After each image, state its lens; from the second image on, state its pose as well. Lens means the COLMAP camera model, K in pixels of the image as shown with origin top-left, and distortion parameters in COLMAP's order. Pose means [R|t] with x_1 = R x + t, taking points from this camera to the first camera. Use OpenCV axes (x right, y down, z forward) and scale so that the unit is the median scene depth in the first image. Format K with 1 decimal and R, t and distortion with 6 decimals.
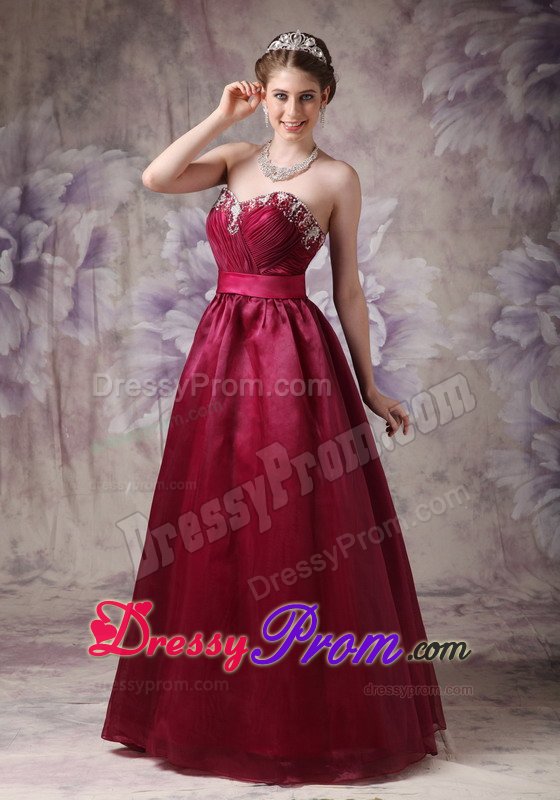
lens RADIAL K [[2150.2, 0, 249.6], [0, 2150.2, 400.0], [0, 0, 1]] dist [0.232477, 0.000000]
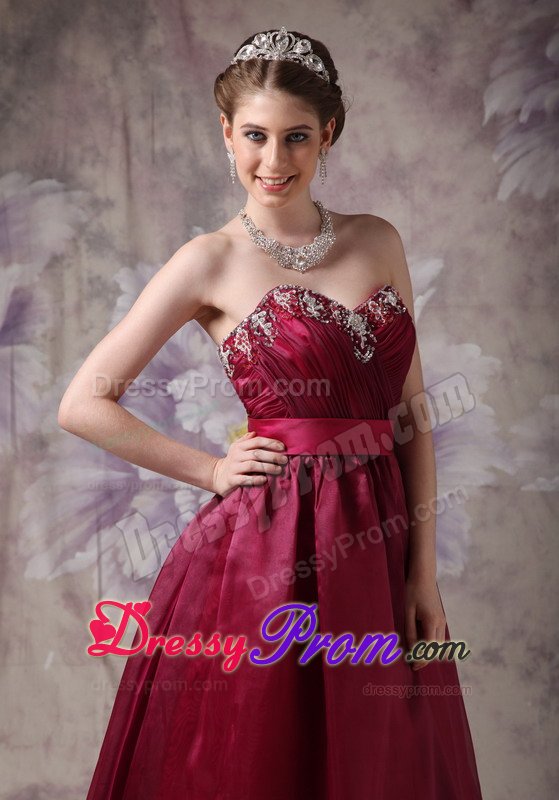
lens RADIAL K [[2537.6, 0, 223.0], [0, 2537.6, 421.8], [0, 0, 1]] dist [0.466592, 0.000000]
pose [[0.999390, 0.030067, -0.017793, 0.012798], [-0.030215, 0.999510, -0.008141, -0.031045], [0.017539, 0.008674, 0.999809, 0.160153]]
